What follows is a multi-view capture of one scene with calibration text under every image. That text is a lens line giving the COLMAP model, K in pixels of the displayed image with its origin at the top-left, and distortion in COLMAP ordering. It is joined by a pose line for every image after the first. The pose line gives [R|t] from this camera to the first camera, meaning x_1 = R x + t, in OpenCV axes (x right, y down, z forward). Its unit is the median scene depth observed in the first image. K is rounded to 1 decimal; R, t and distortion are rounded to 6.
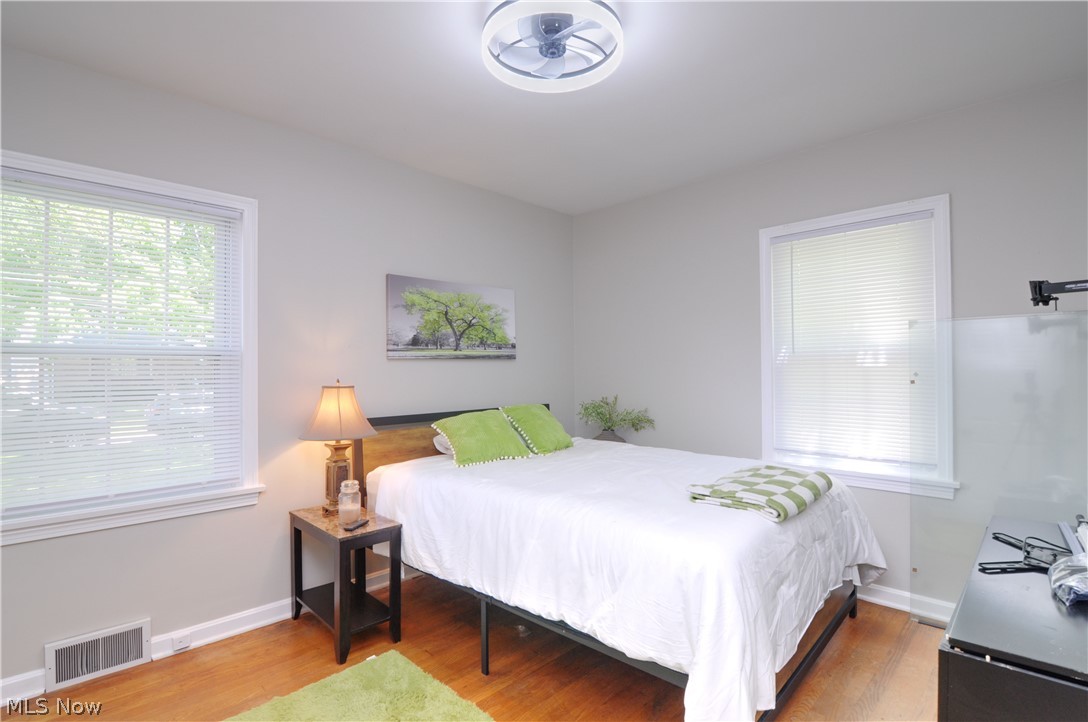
lens RADIAL K [[522.3, 0, 546.9], [0, 522.3, 365.6], [0, 0, 1]] dist [-0.001616, -0.012989]
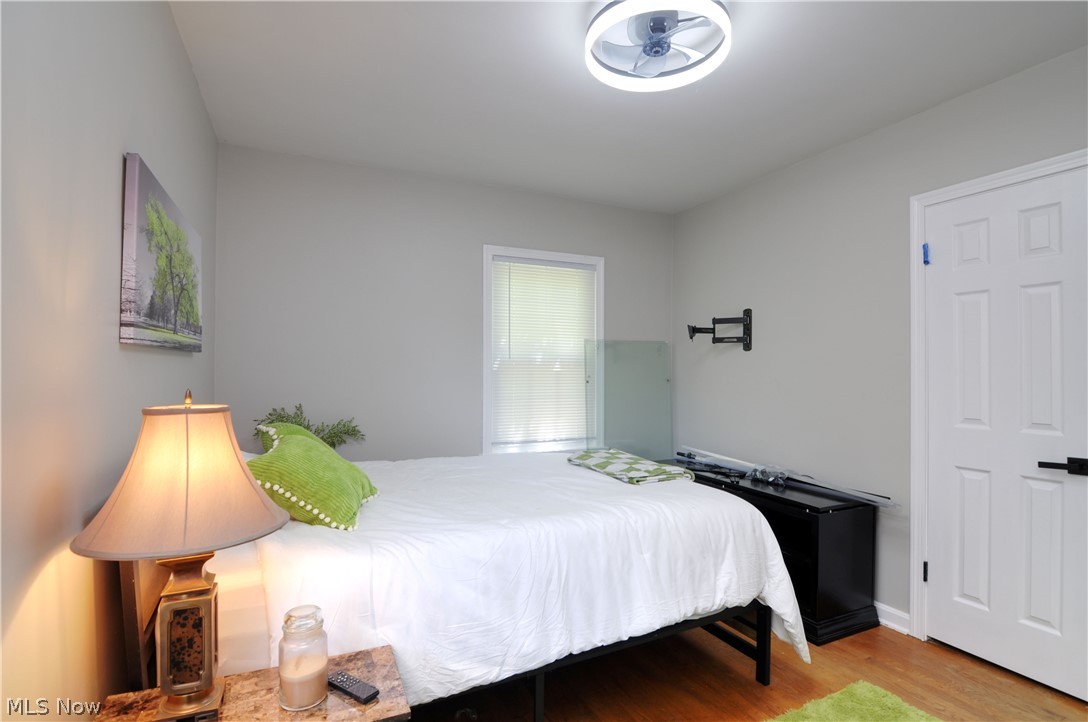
lens RADIAL K [[522.3, 0, 546.9], [0, 522.3, 365.6], [0, 0, 1]] dist [-0.001616, -0.012989]
pose [[0.353559, 0.018040, 0.935238, -0.648615], [-0.014182, 0.999802, -0.013924, 0.007623], [-0.935305, -0.008341, 0.353745, 0.558788]]
